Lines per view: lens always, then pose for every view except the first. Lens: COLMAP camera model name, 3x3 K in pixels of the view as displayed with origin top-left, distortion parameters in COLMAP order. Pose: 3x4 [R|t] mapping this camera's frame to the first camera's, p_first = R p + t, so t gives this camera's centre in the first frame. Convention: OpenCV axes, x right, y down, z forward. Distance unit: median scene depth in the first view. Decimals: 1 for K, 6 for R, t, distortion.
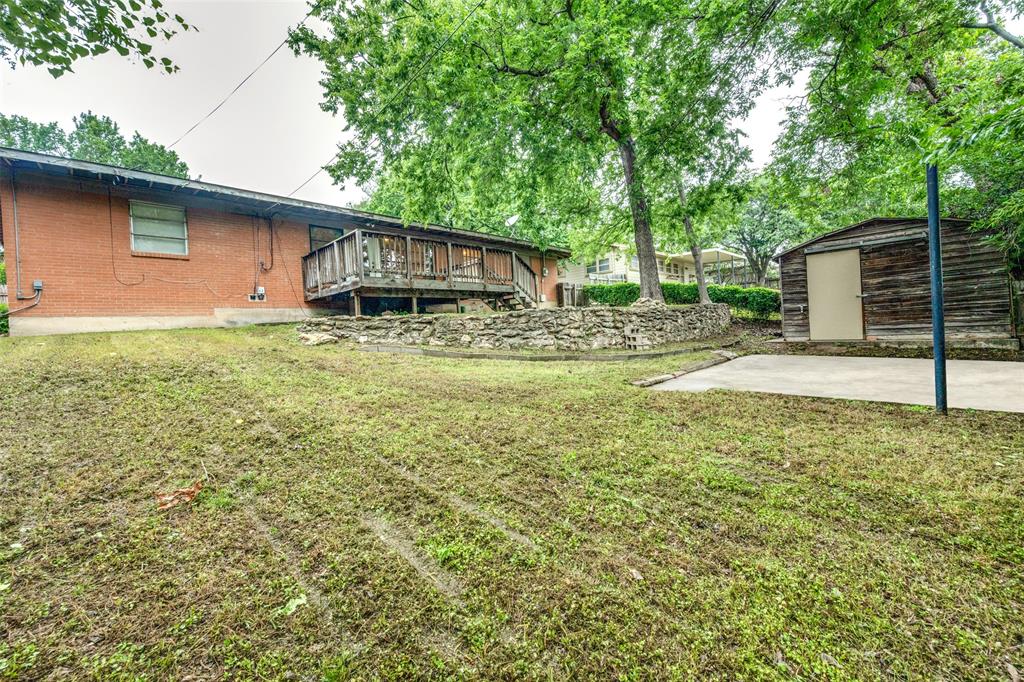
lens RADIAL K [[397.7, 0, 512.0], [0, 397.7, 341.0], [0, 0, 1]] dist [0.000745, 0.000211]
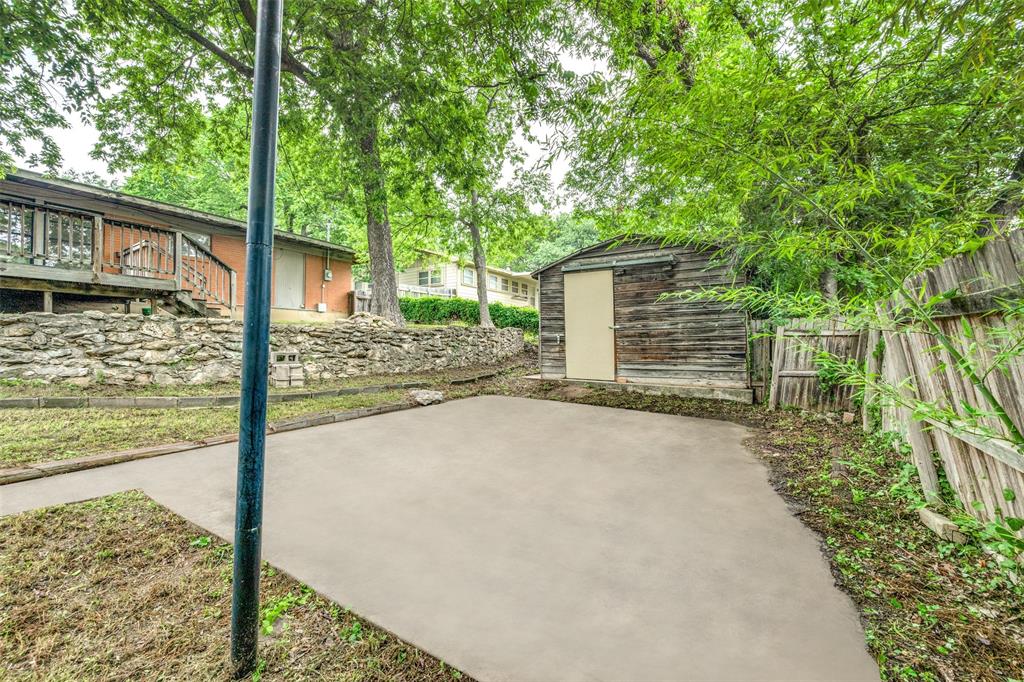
lens RADIAL K [[397.7, 0, 512.0], [0, 397.7, 341.0], [0, 0, 1]] dist [0.000745, 0.000211]
pose [[0.975510, 0.055497, 0.212839, 0.515271], [-0.046633, 0.997832, -0.046450, -0.038482], [-0.214955, 0.035387, 0.975983, 0.255909]]
